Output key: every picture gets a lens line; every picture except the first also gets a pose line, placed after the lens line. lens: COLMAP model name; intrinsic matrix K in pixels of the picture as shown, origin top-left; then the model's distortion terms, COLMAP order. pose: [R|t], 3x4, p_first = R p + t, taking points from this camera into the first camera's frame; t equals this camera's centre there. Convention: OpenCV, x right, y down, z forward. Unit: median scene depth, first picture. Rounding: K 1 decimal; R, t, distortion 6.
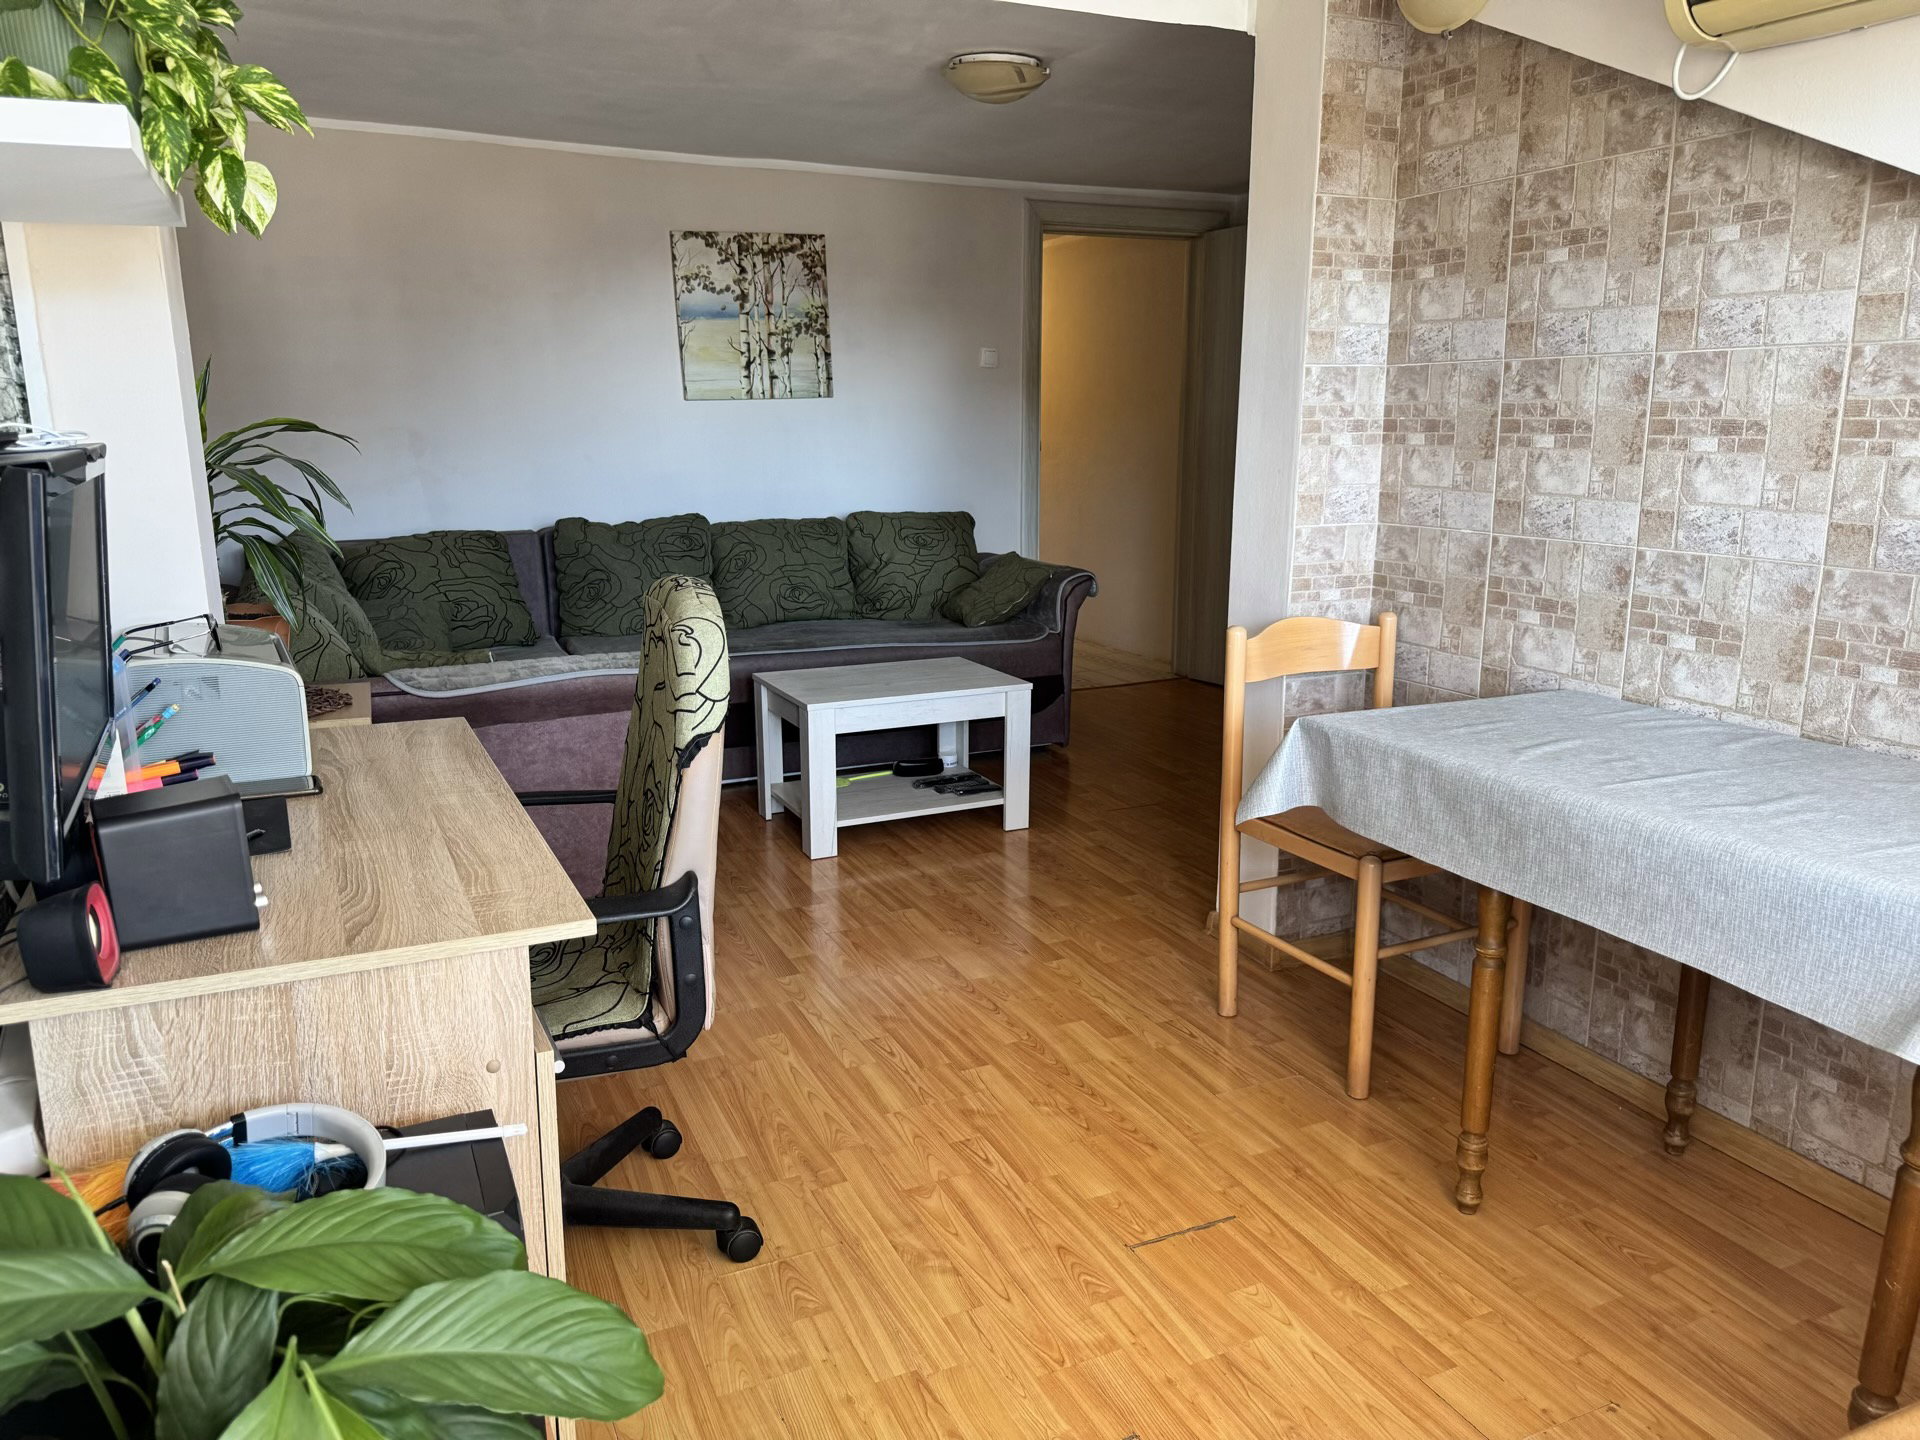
lens RADIAL K [[1362.3, 0, 956.7], [0, 1362.3, 750.9], [0, 0, 1]] dist [0.072514, -0.087075]
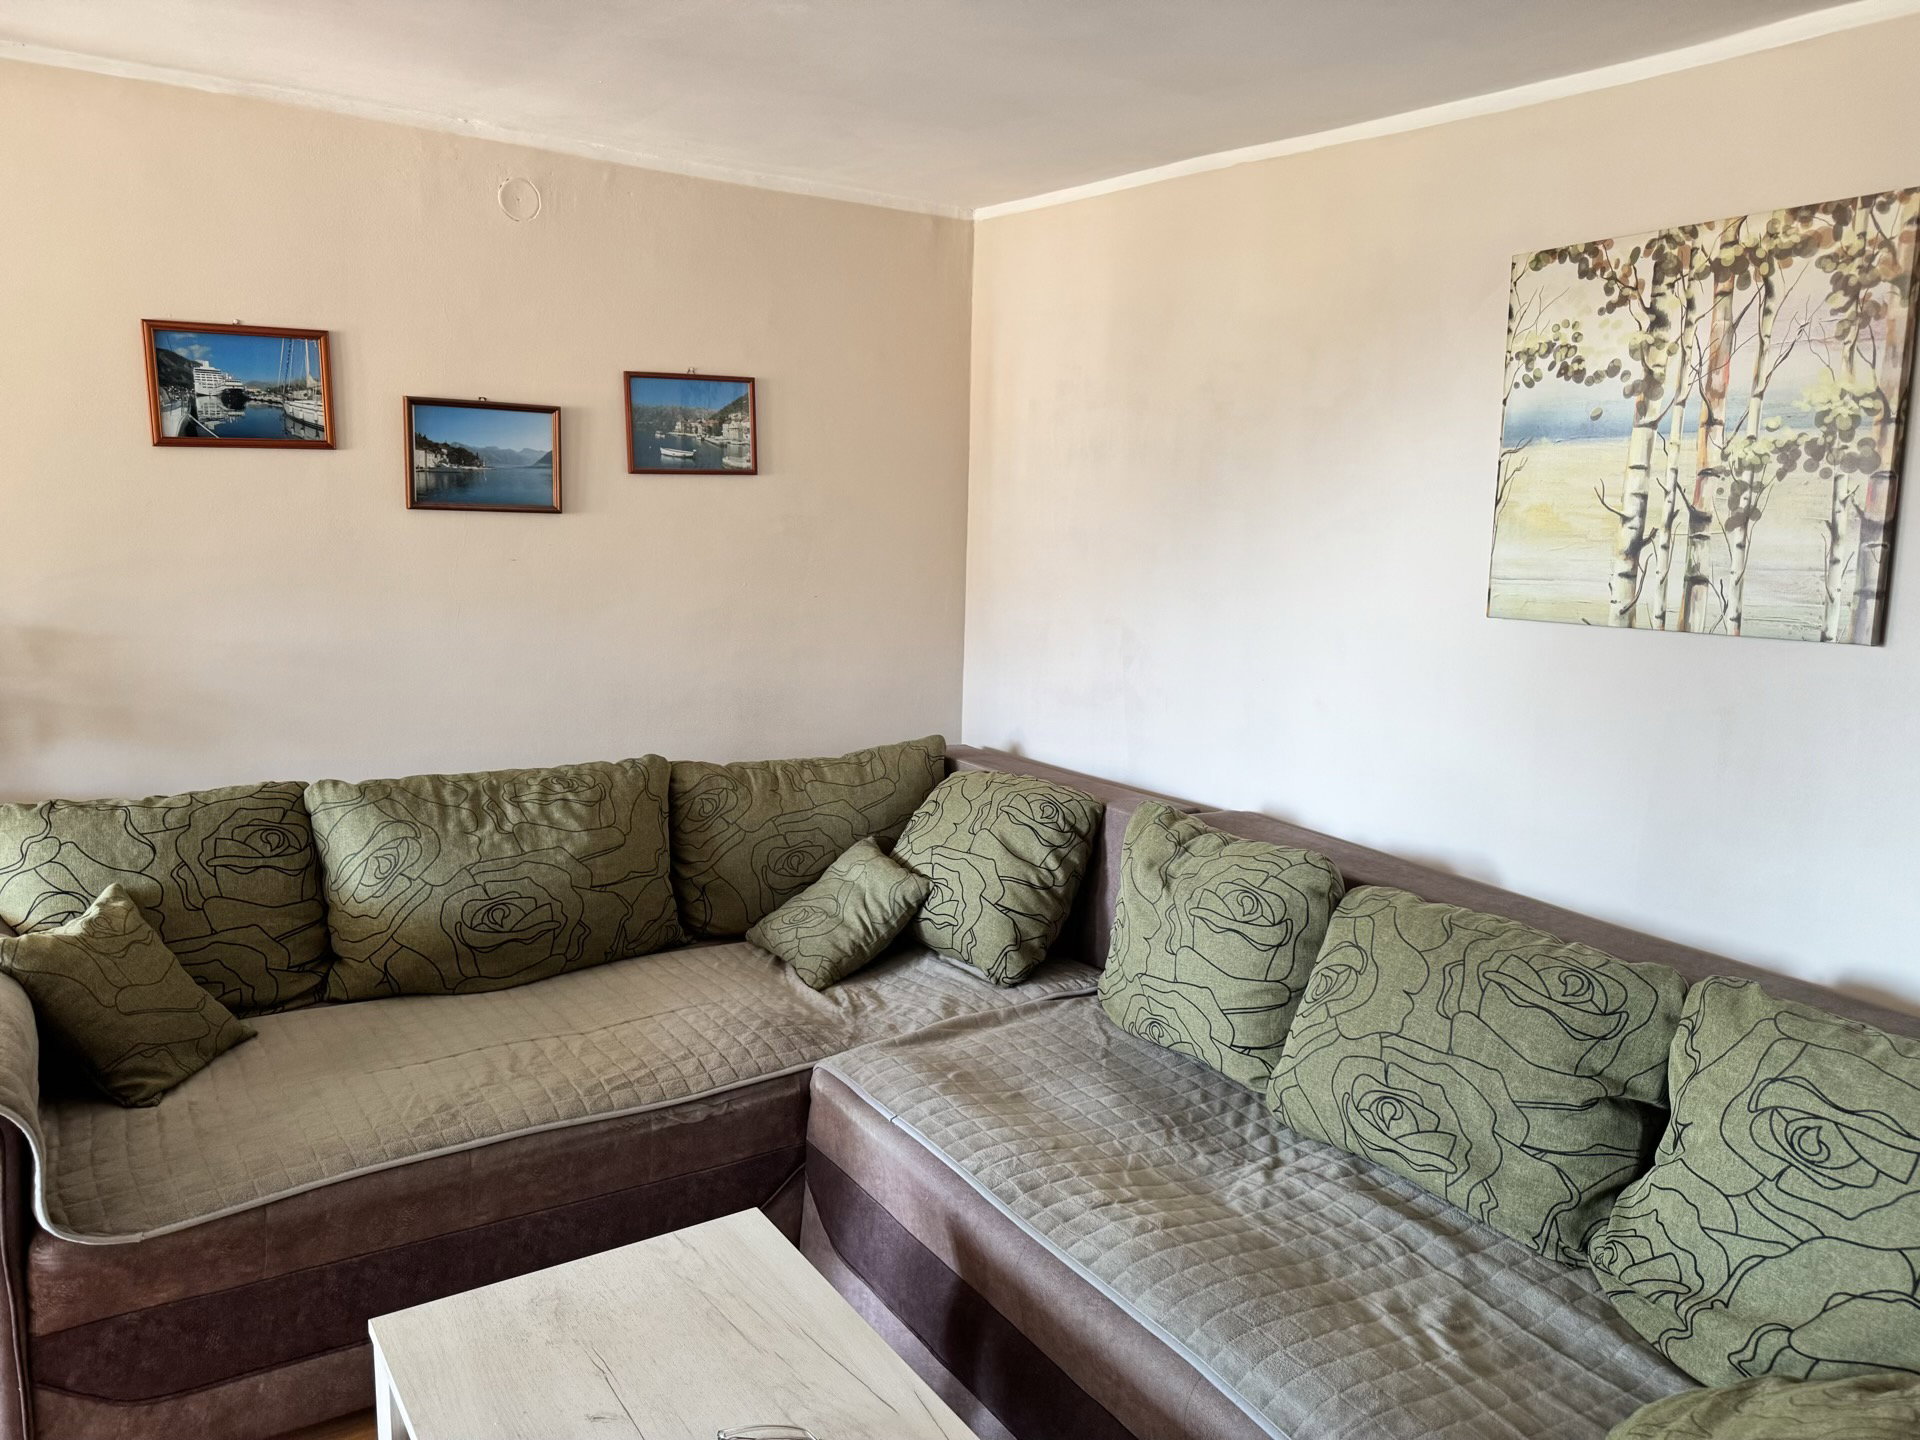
lens RADIAL K [[1376.6, 0, 960.0], [0, 1376.6, 720.0], [0, 0, 1]] dist [0.008511, -0.003477]
pose [[0.142042, 0.165921, -0.975856, 0.431569], [-0.277721, 0.952935, 0.121600, -0.436869], [0.950103, 0.253743, 0.181437, 1.442635]]
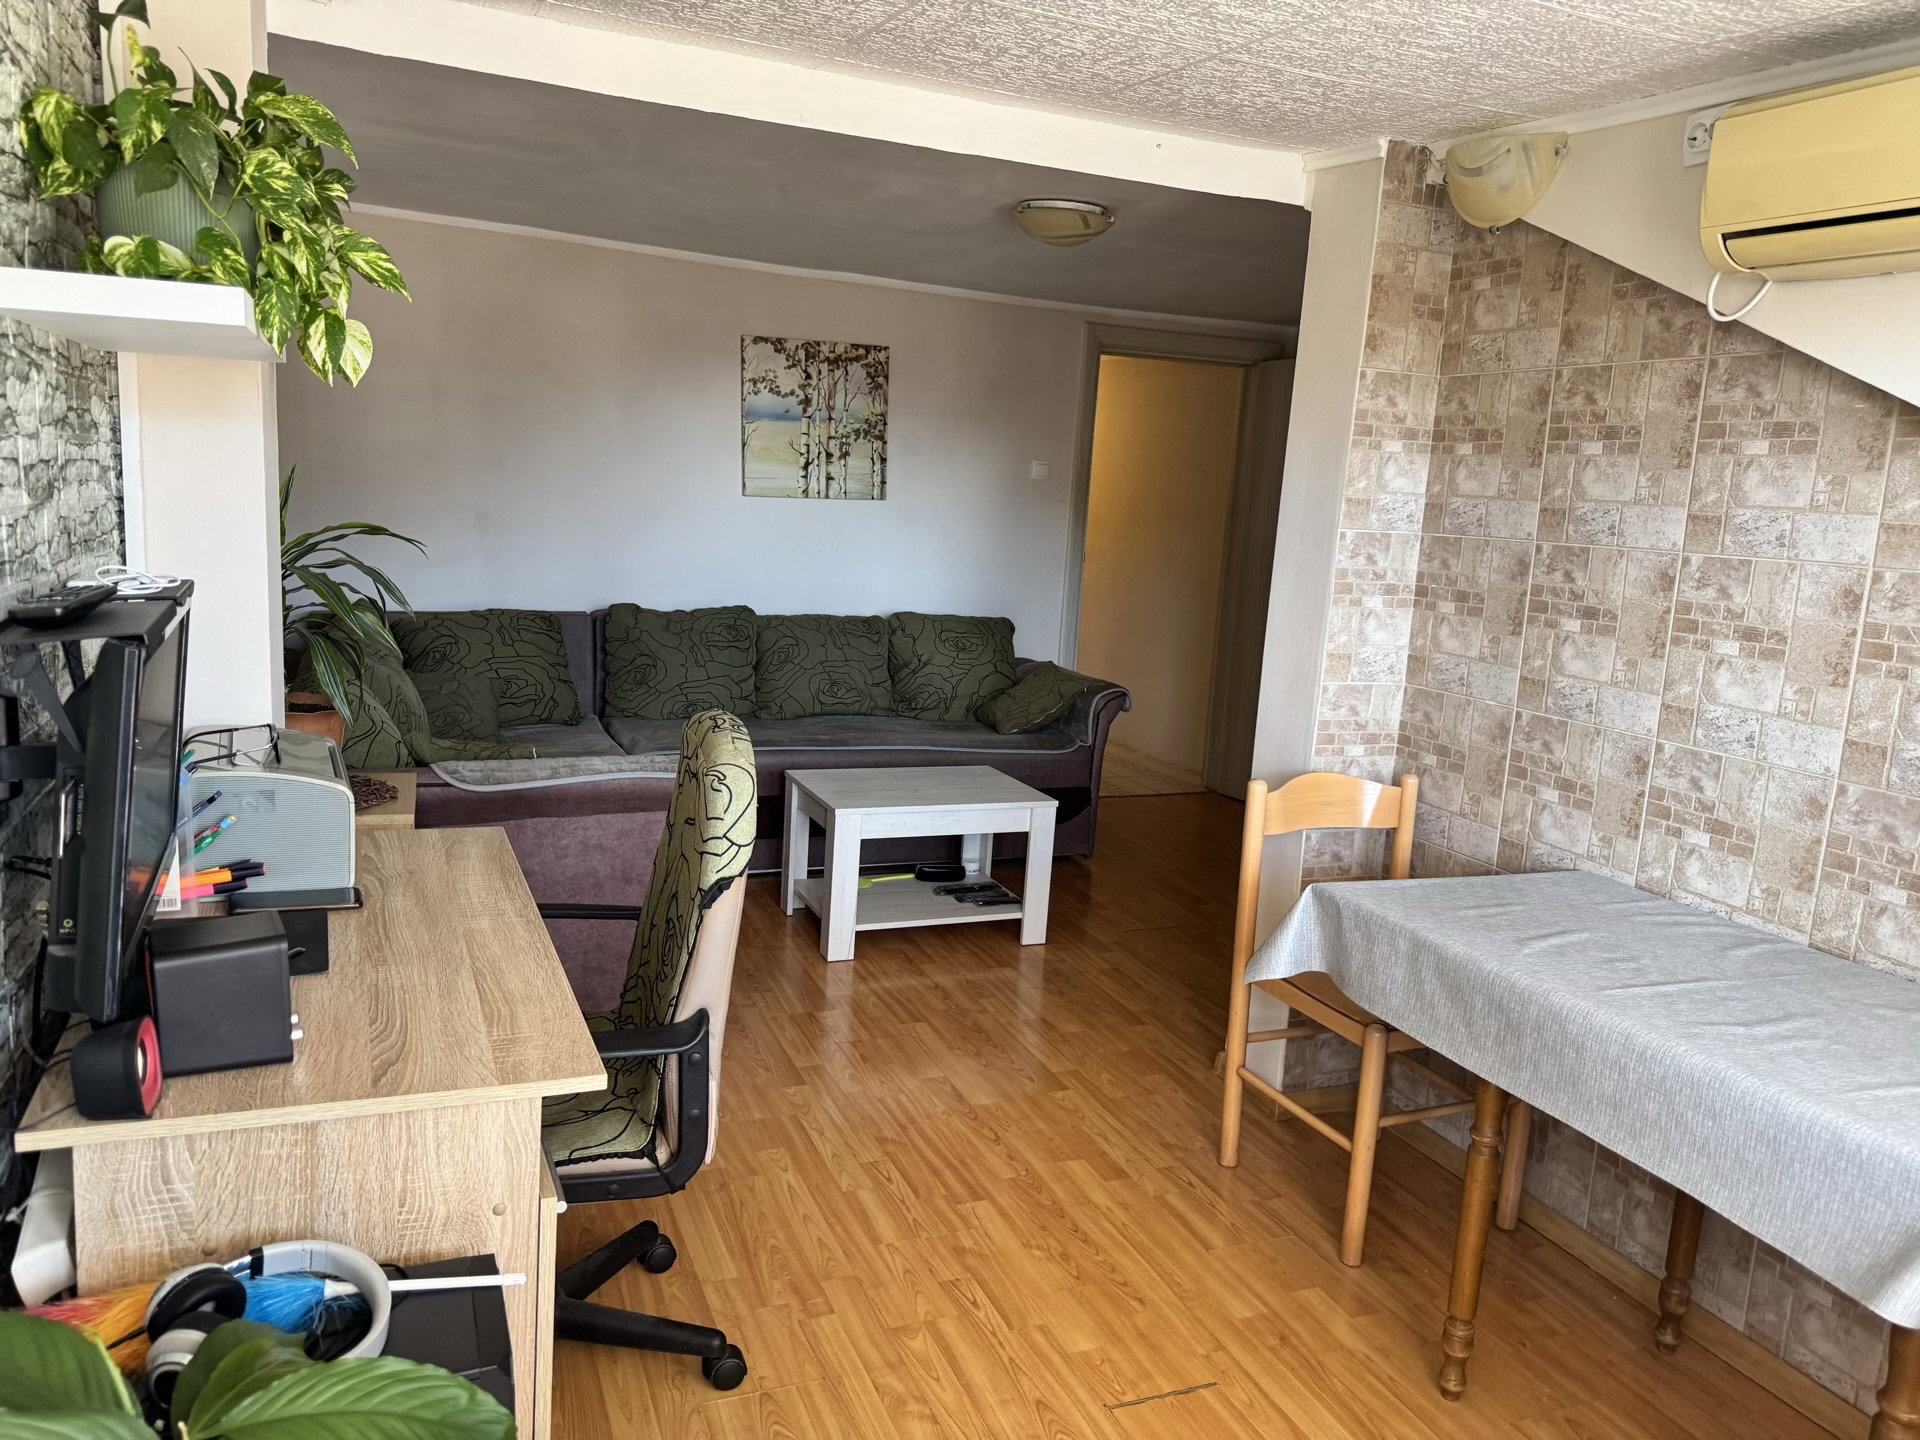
lens RADIAL K [[1361.1, 0, 949.1], [0, 1361.1, 750.5], [0, 0, 1]] dist [0.081745, -0.104641]
pose [[0.997012, 0.070572, -0.031424, 0.005208], [-0.072165, 0.995992, -0.052839, -0.040679], [0.027569, 0.054949, 0.998109, -0.024202]]
